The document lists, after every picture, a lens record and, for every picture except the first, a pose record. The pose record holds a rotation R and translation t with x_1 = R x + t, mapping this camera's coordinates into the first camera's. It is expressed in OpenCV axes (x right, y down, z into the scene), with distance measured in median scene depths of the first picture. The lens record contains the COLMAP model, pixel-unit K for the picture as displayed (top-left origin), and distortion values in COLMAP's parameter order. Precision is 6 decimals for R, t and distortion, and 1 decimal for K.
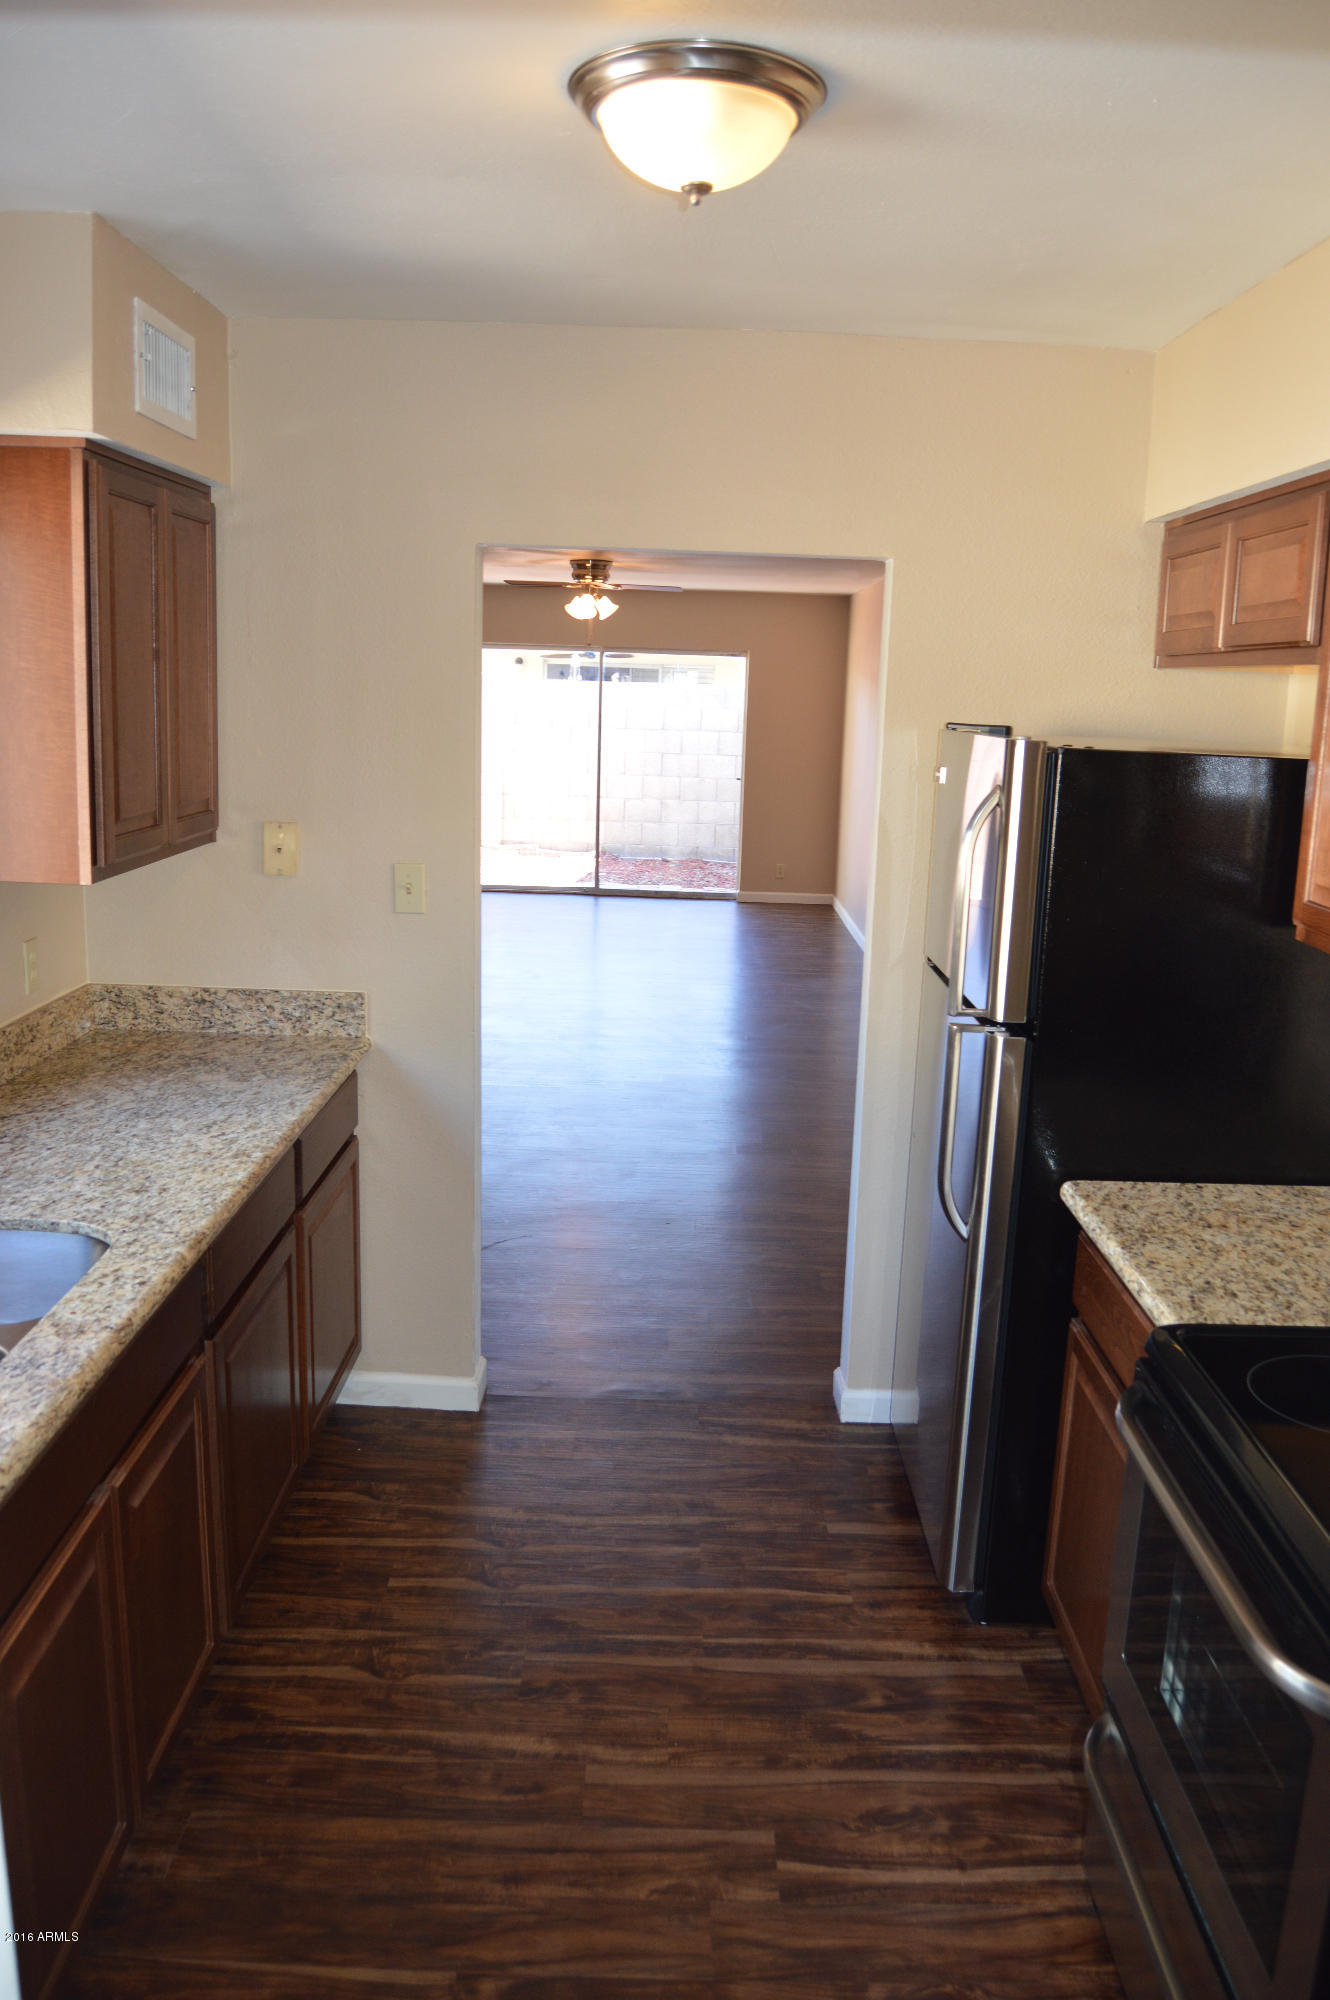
lens RADIAL K [[1588.8, 0, 670.2], [0, 1588.8, 1021.4], [0, 0, 1]] dist [-0.095053, 0.040038]
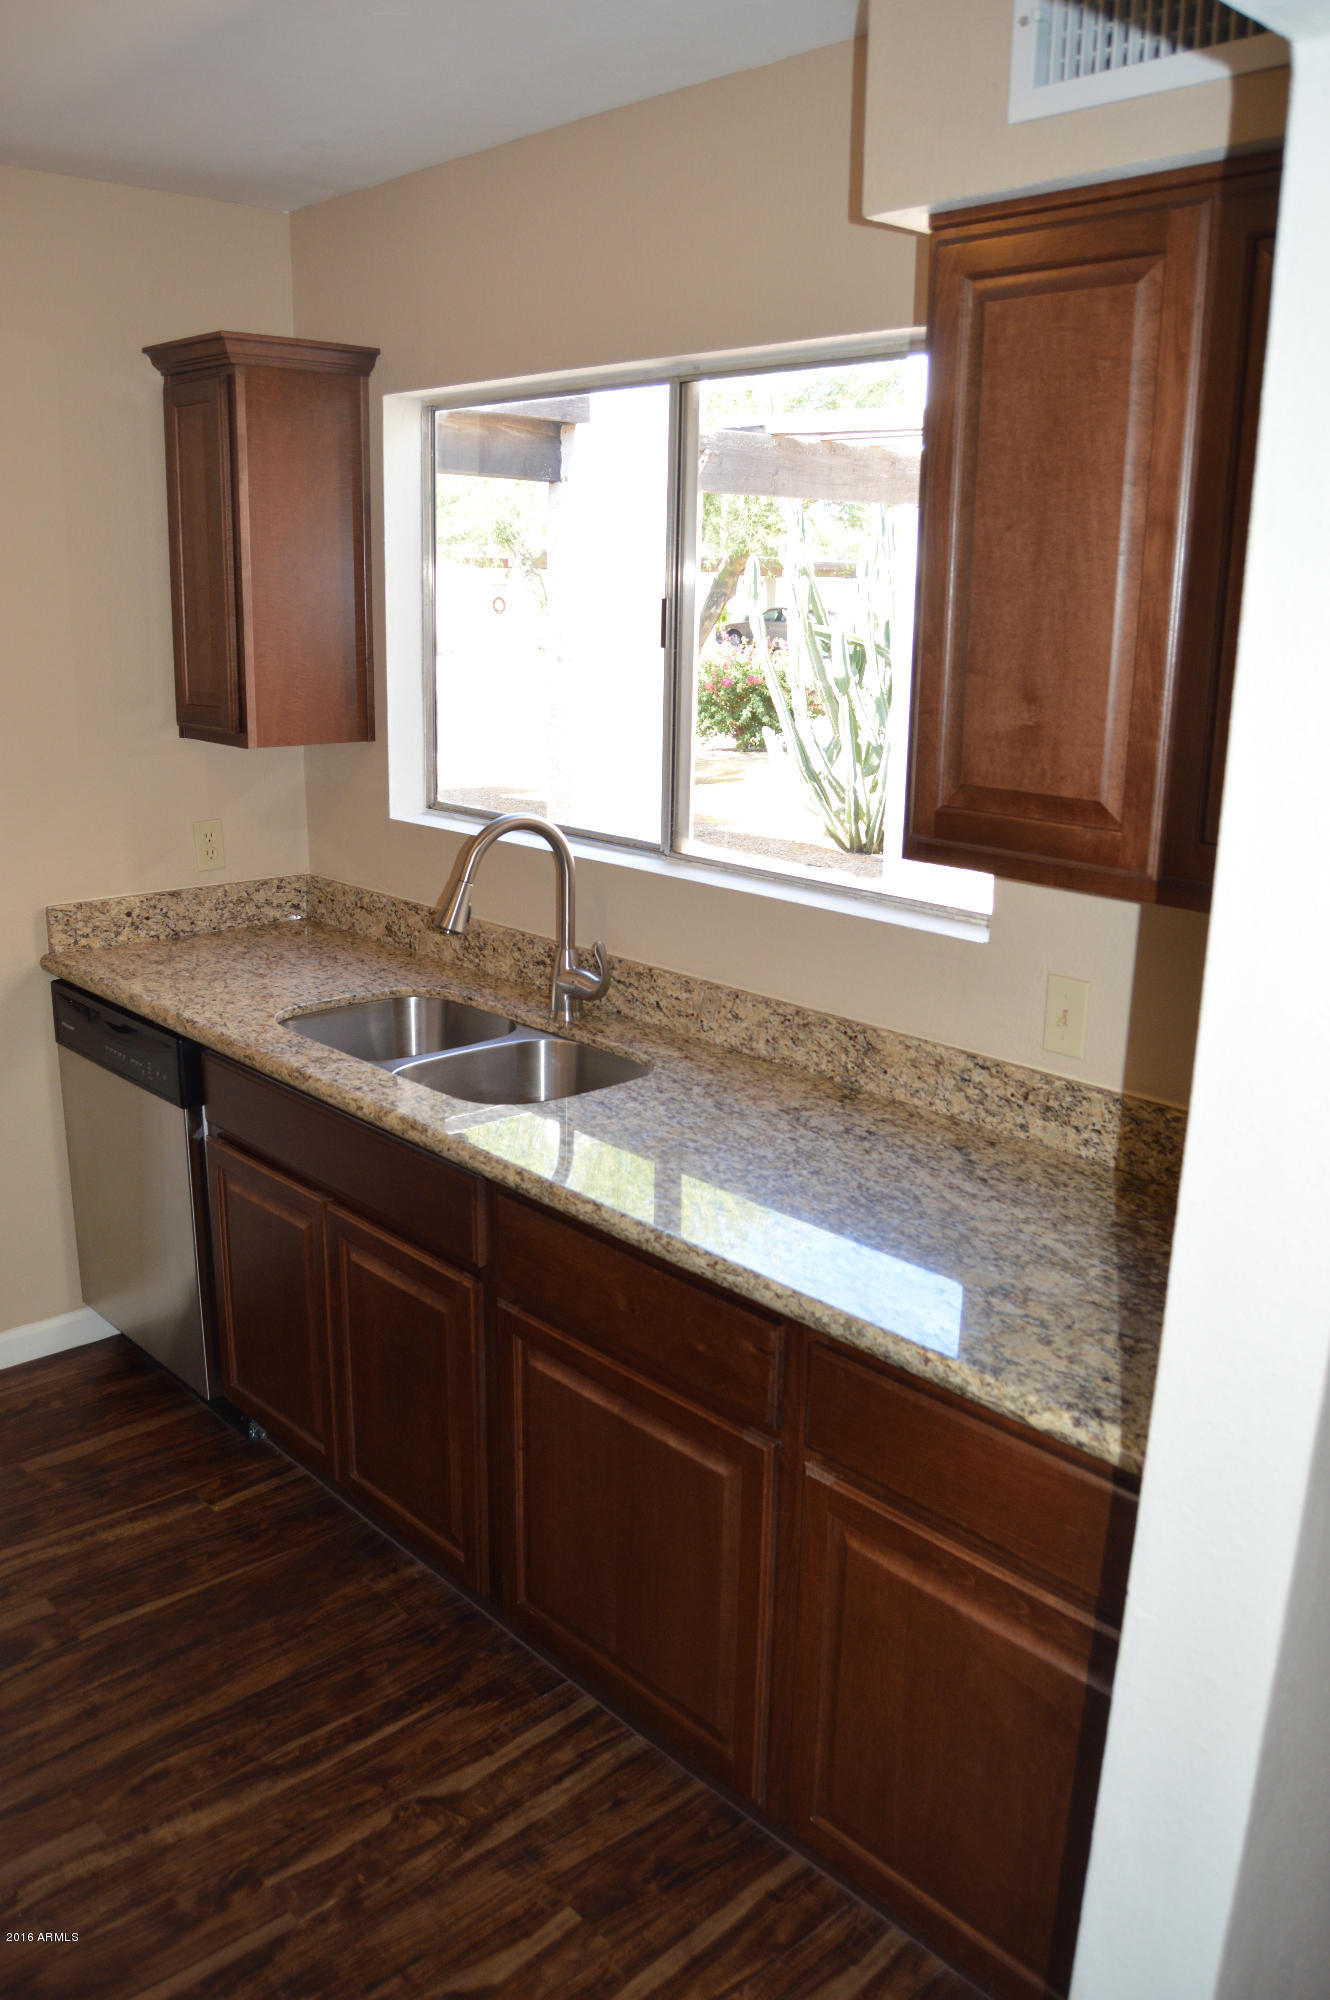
lens RADIAL K [[1588.8, 0, 670.2], [0, 1588.8, 1021.4], [0, 0, 1]] dist [-0.095053, 0.040038]
pose [[-0.730248, 0.133838, -0.669944, 0.218542], [-0.185896, 0.904695, 0.383366, -0.297942], [0.657404, 0.404492, -0.635772, 1.517306]]
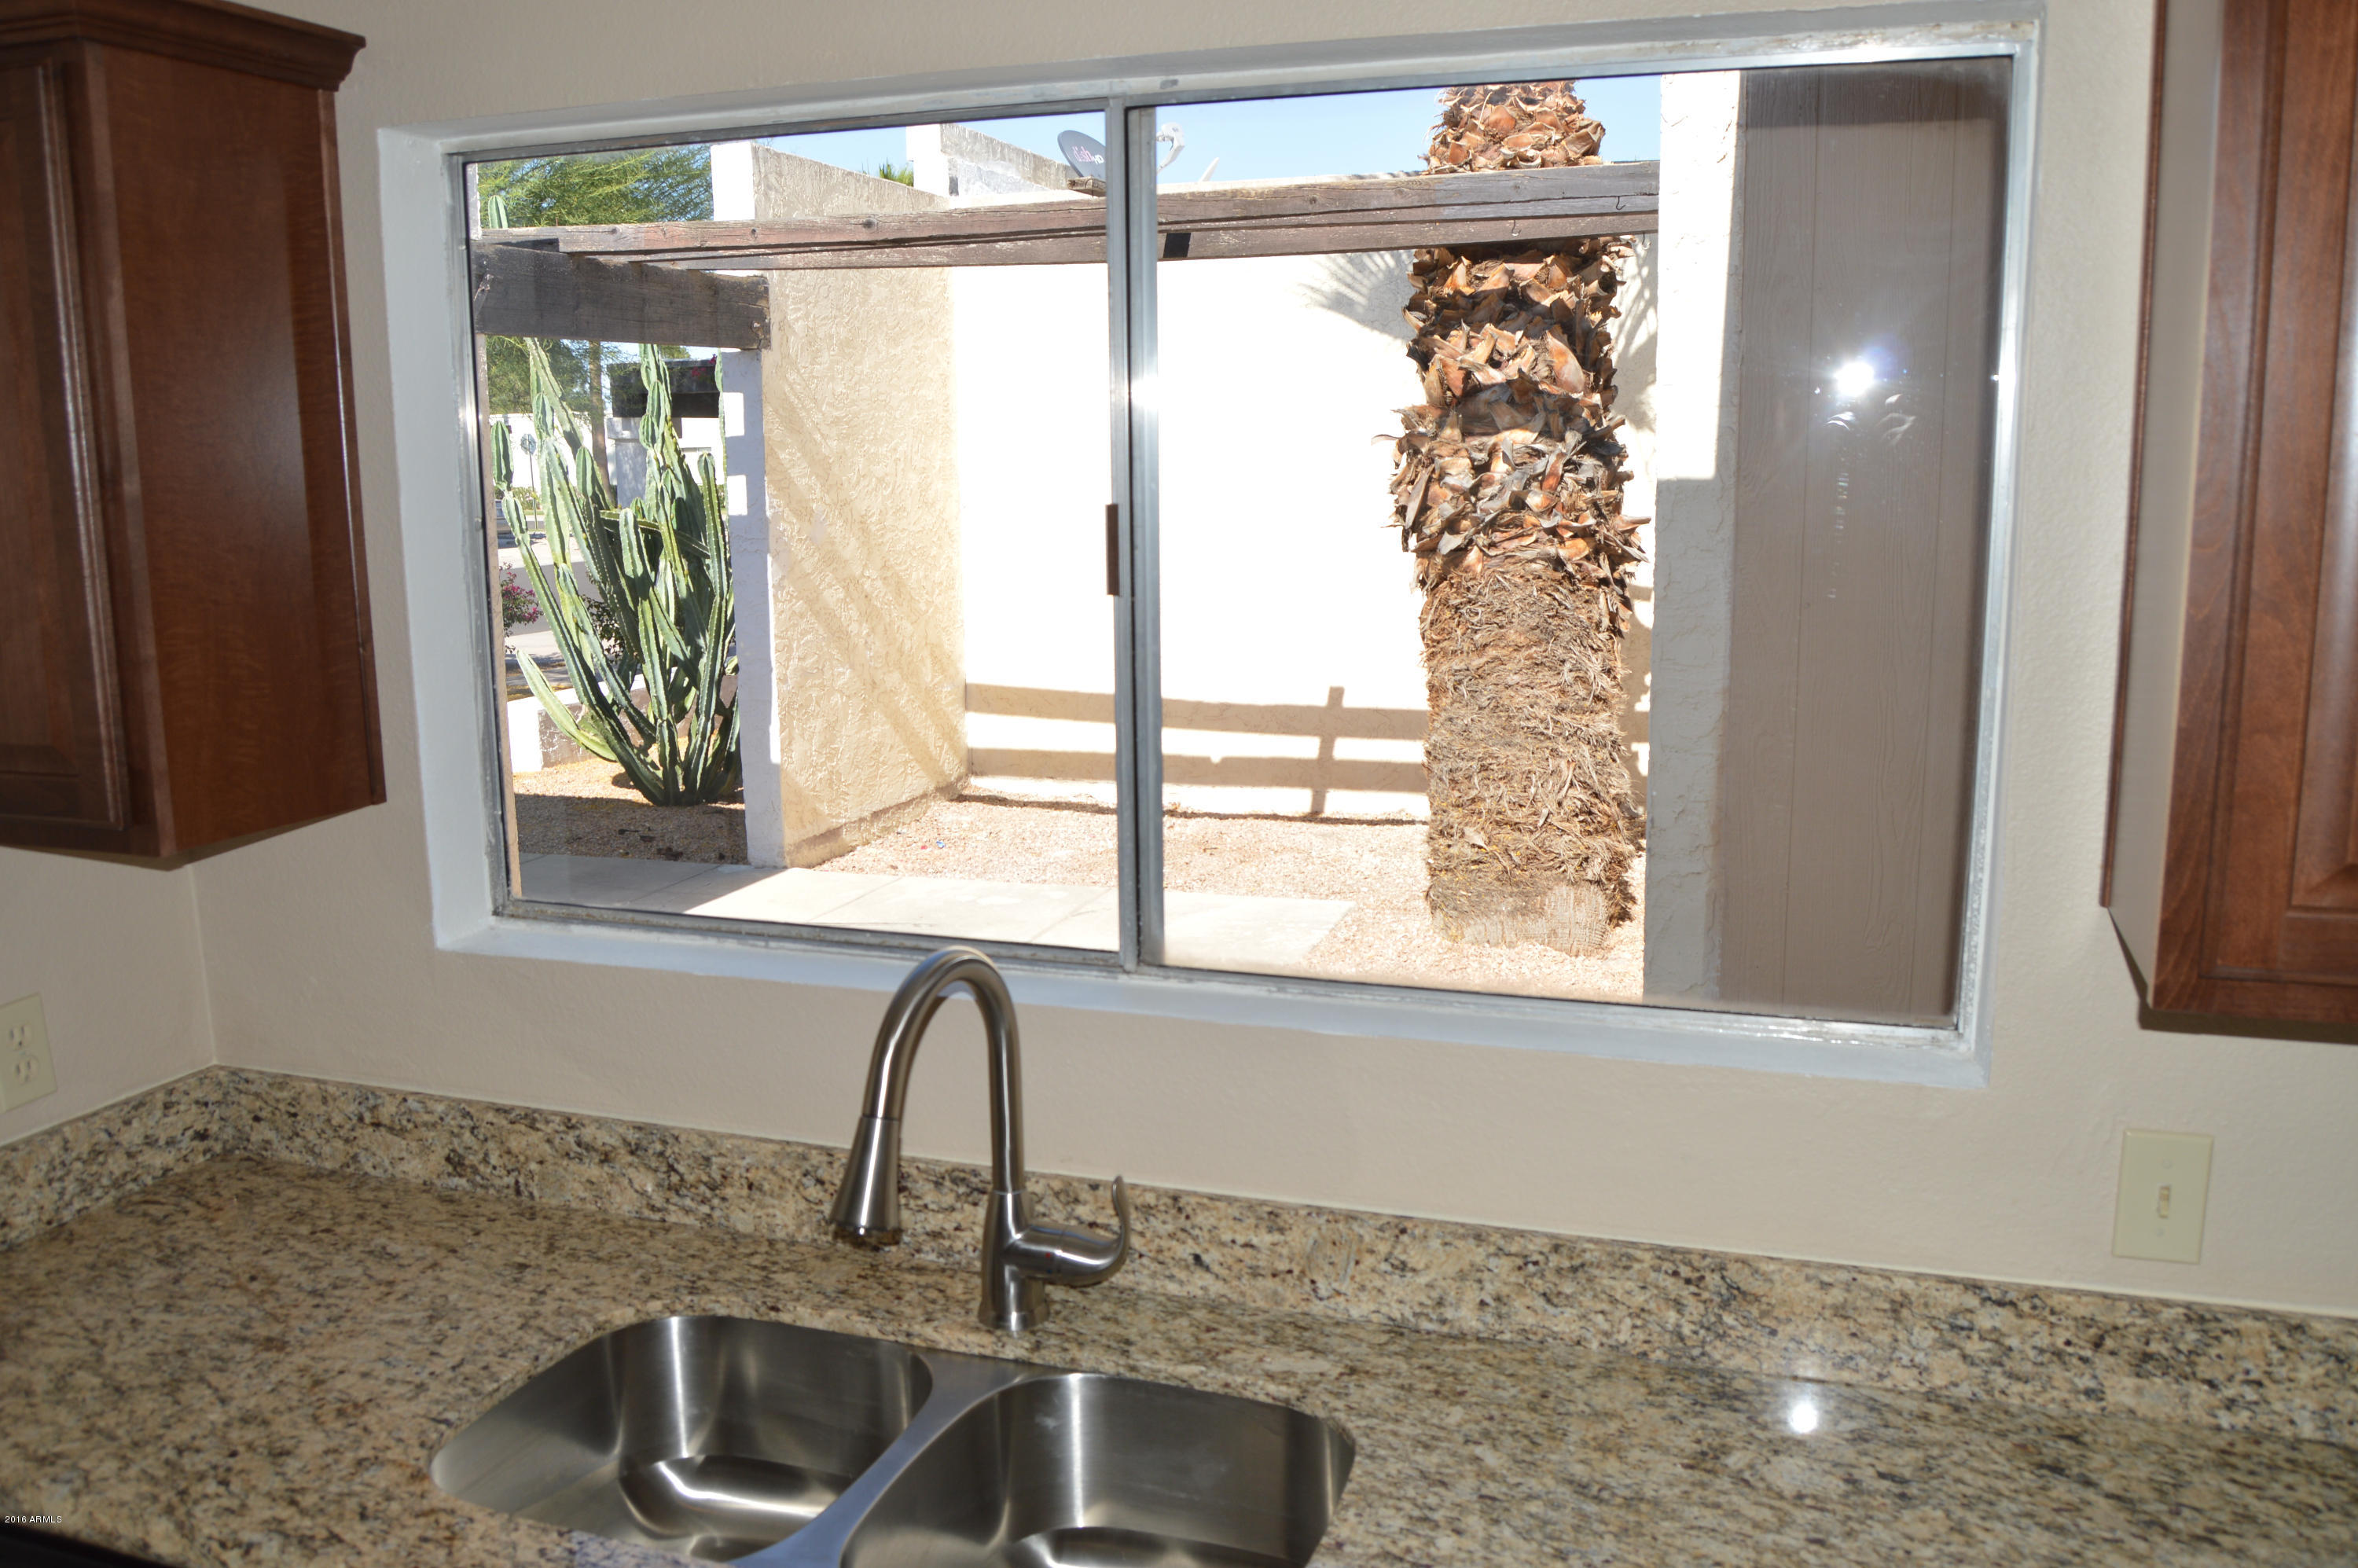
lens RADIAL K [[1873.2, 0, 1201.0], [0, 1873.2, 778.0], [0, 0, 1]] dist [-0.095053, 0.040038]
pose [[-0.317765, 0.135164, -0.938486, 0.109020], [-0.197607, 0.958613, 0.204971, -0.200009], [0.927349, 0.250584, -0.277904, 0.981039]]
